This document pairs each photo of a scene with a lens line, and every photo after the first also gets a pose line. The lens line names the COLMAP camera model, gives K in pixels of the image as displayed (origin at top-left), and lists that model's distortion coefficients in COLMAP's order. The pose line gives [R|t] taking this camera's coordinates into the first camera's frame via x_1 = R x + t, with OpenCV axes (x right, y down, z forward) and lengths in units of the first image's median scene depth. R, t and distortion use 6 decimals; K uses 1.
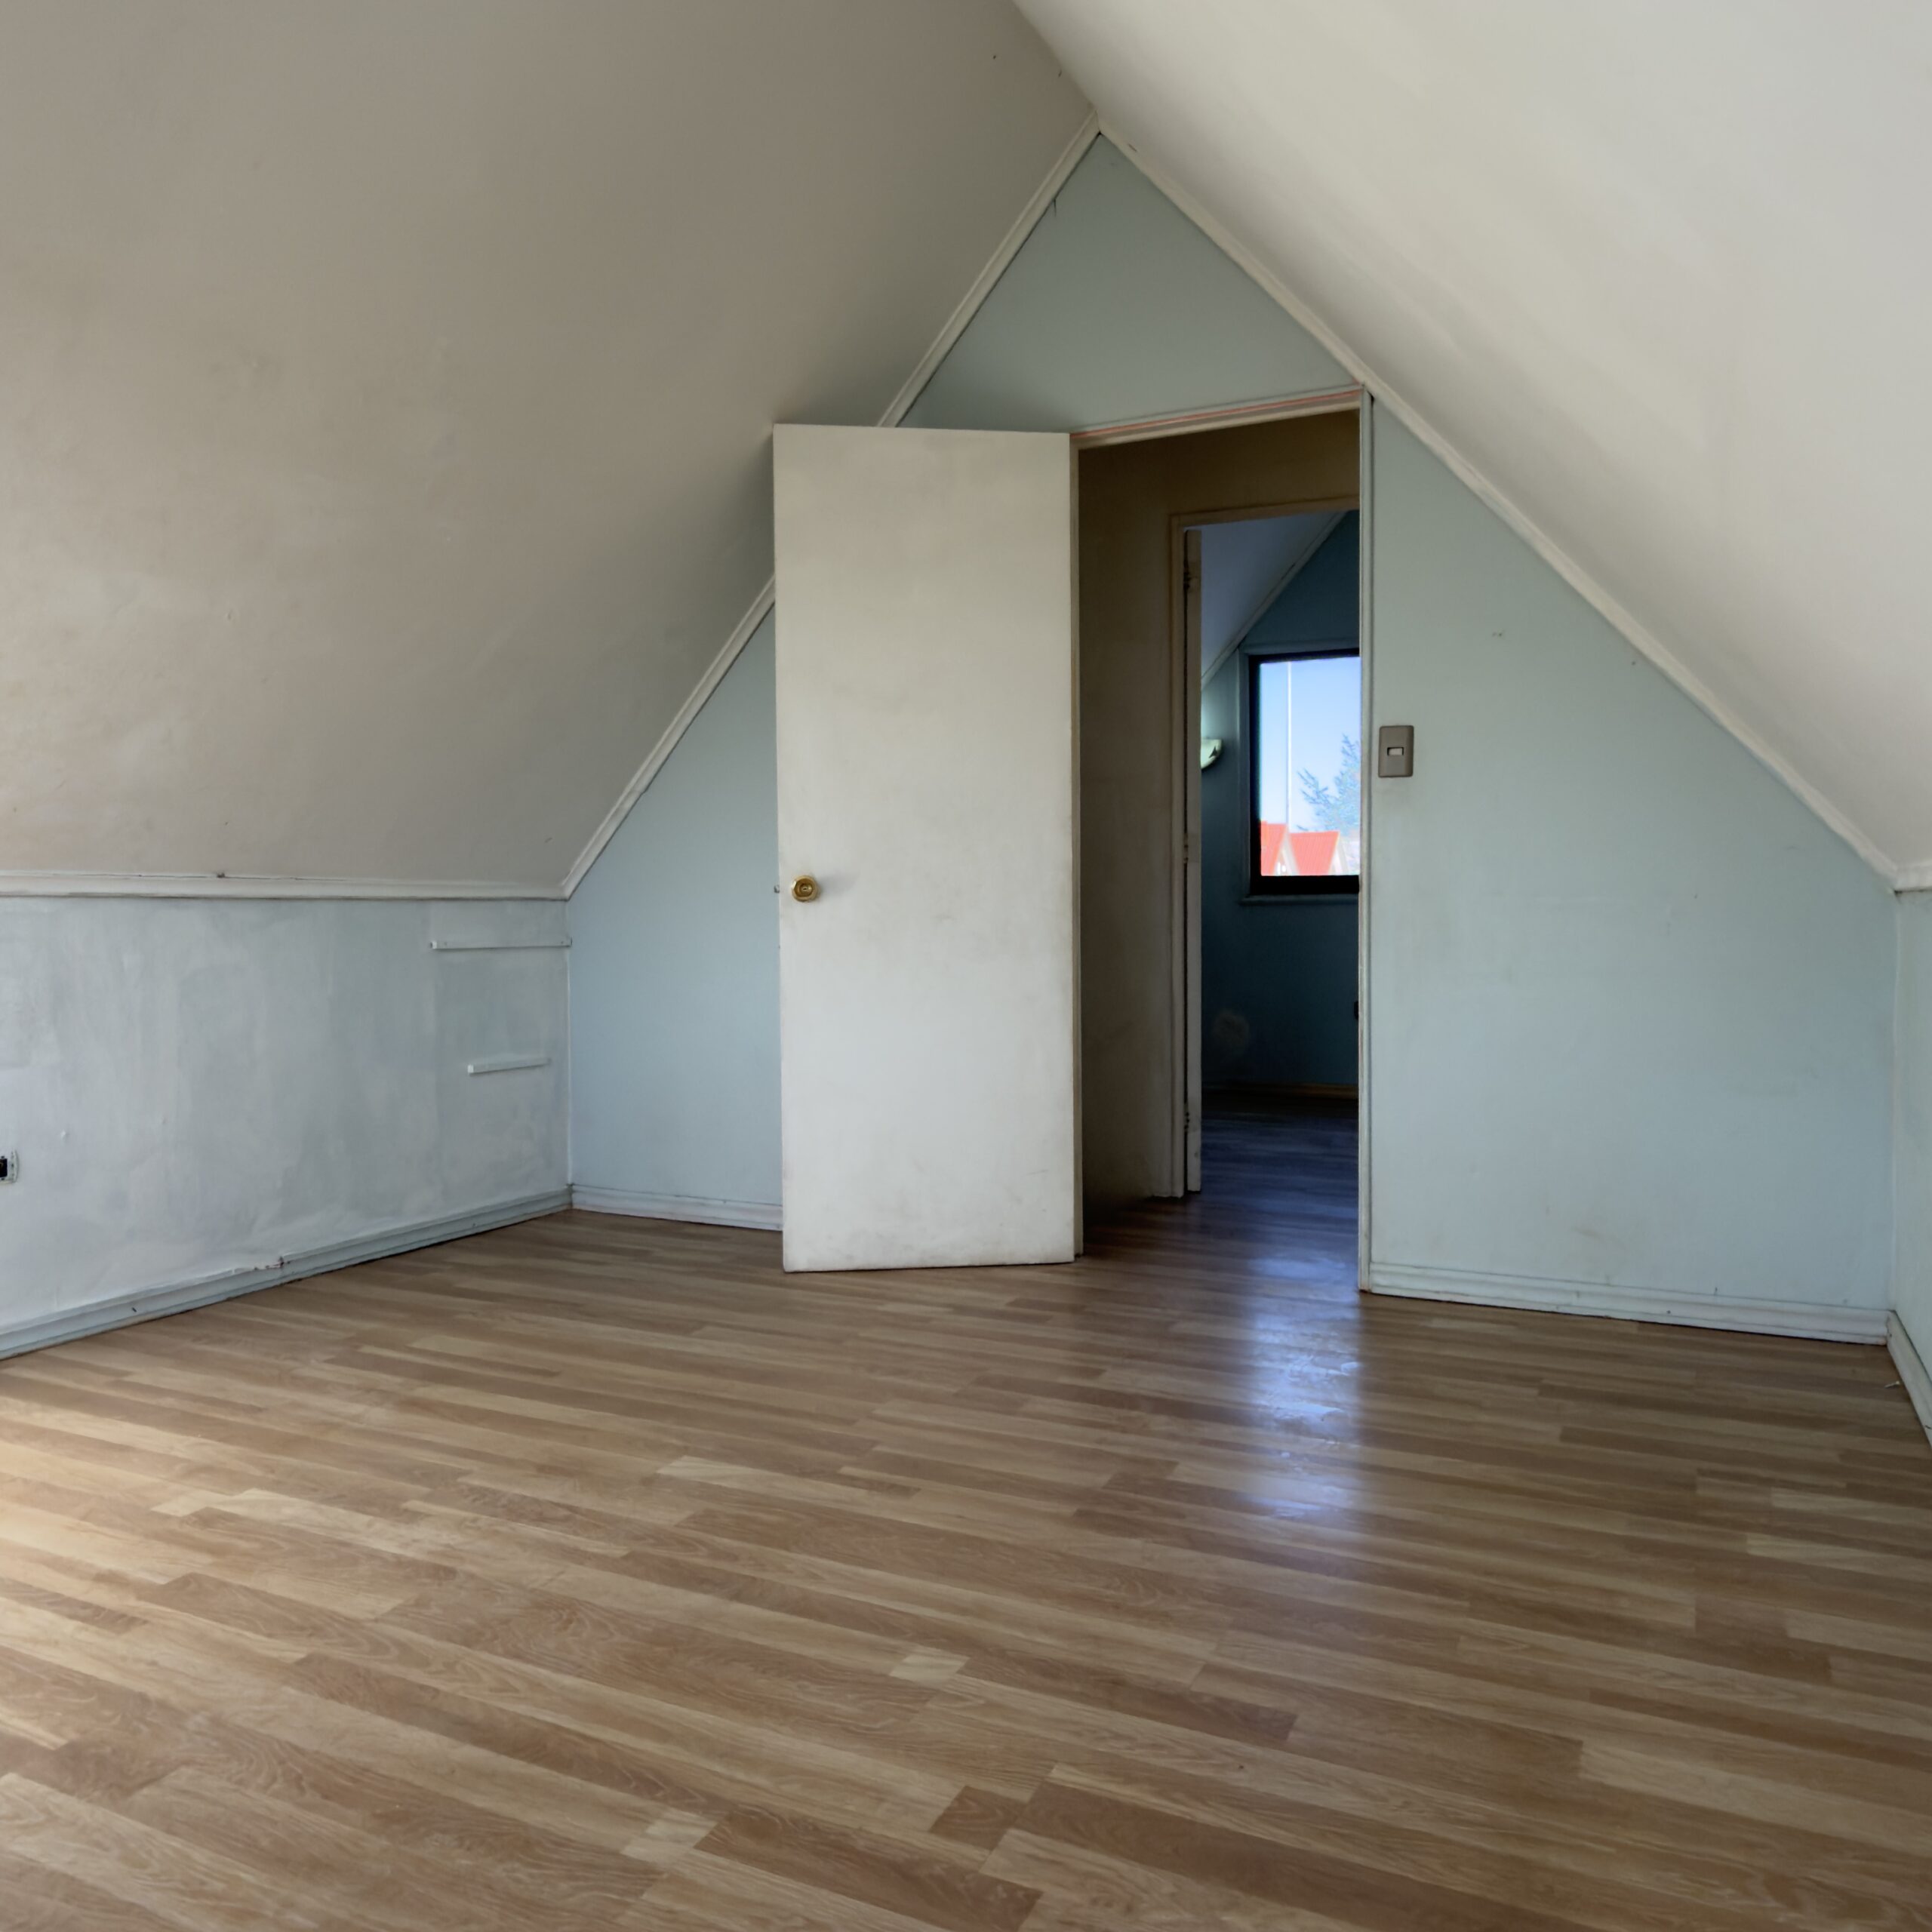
lens RADIAL K [[1512.1, 0, 966.7], [0, 1512.1, 966.9], [0, 0, 1]] dist [-0.005959, 0.013447]
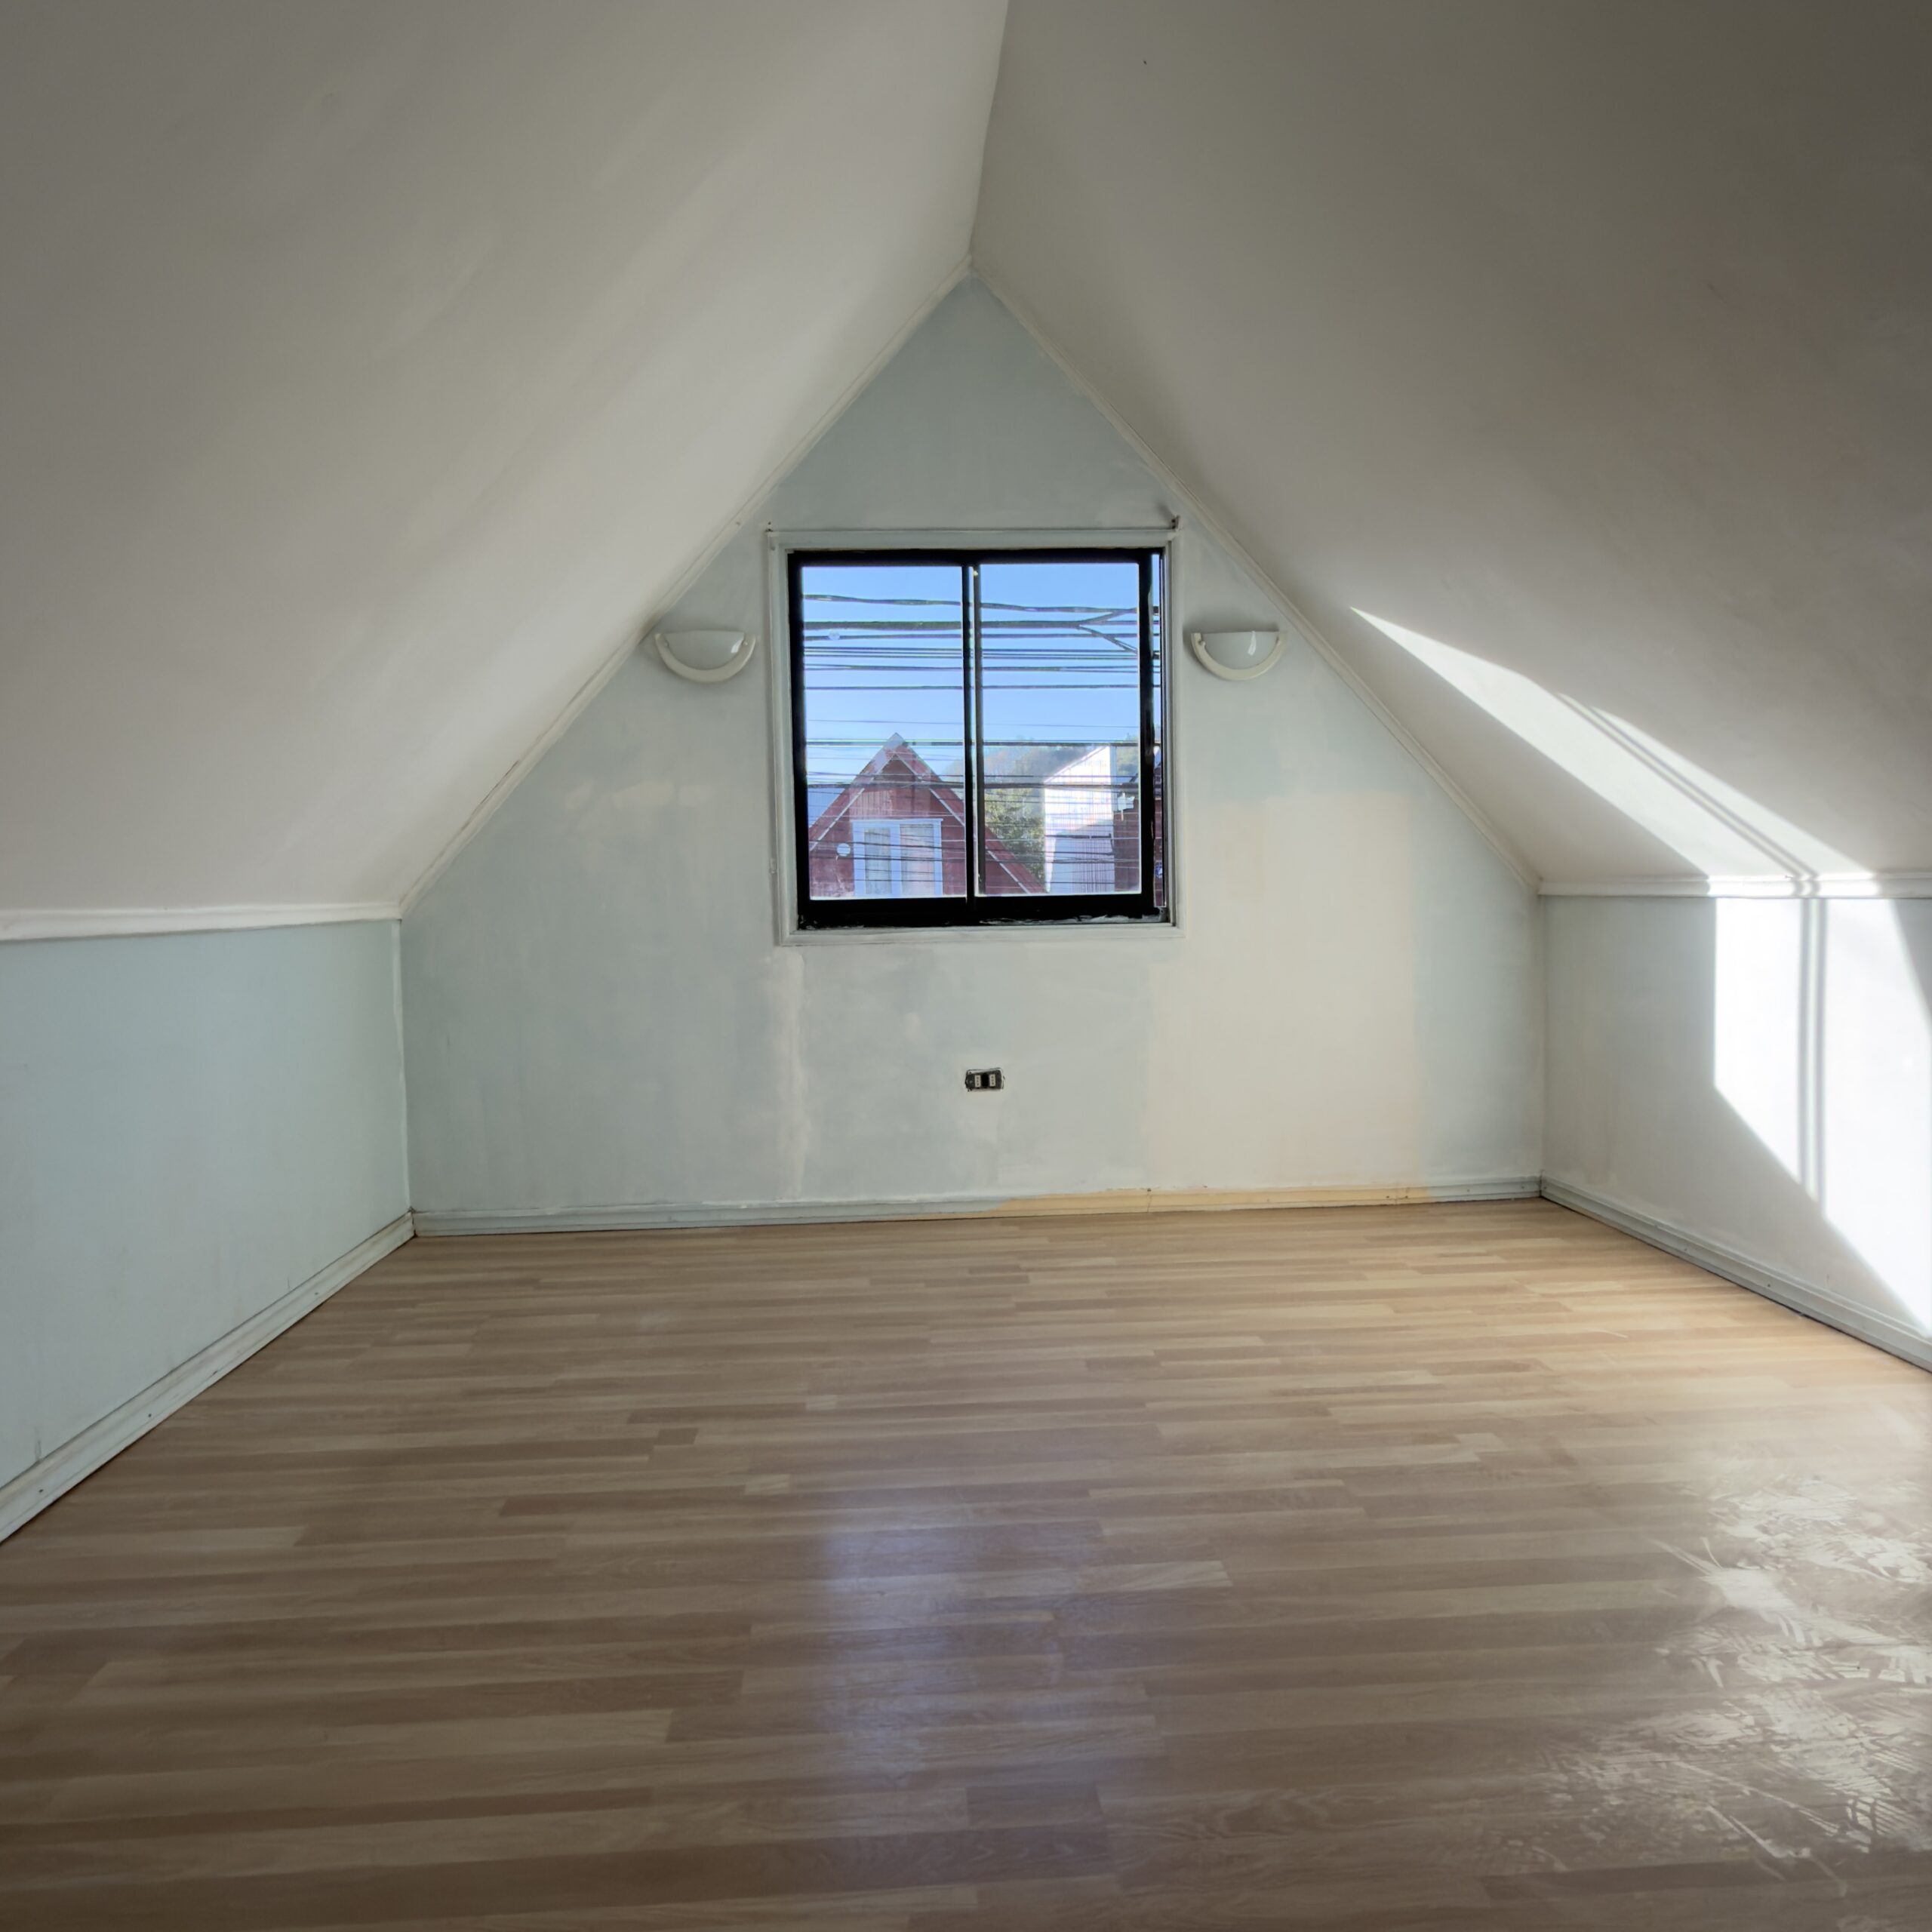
lens RADIAL K [[1512.1, 0, 968.9], [0, 1512.1, 967.3], [0, 0, 1]] dist [-0.005959, 0.013447]
pose [[-0.871918, 0.044819, -0.487596, 0.429652], [0.004498, 0.996493, 0.083552, -0.120270], [0.489630, 0.070658, -0.869062, 2.058911]]
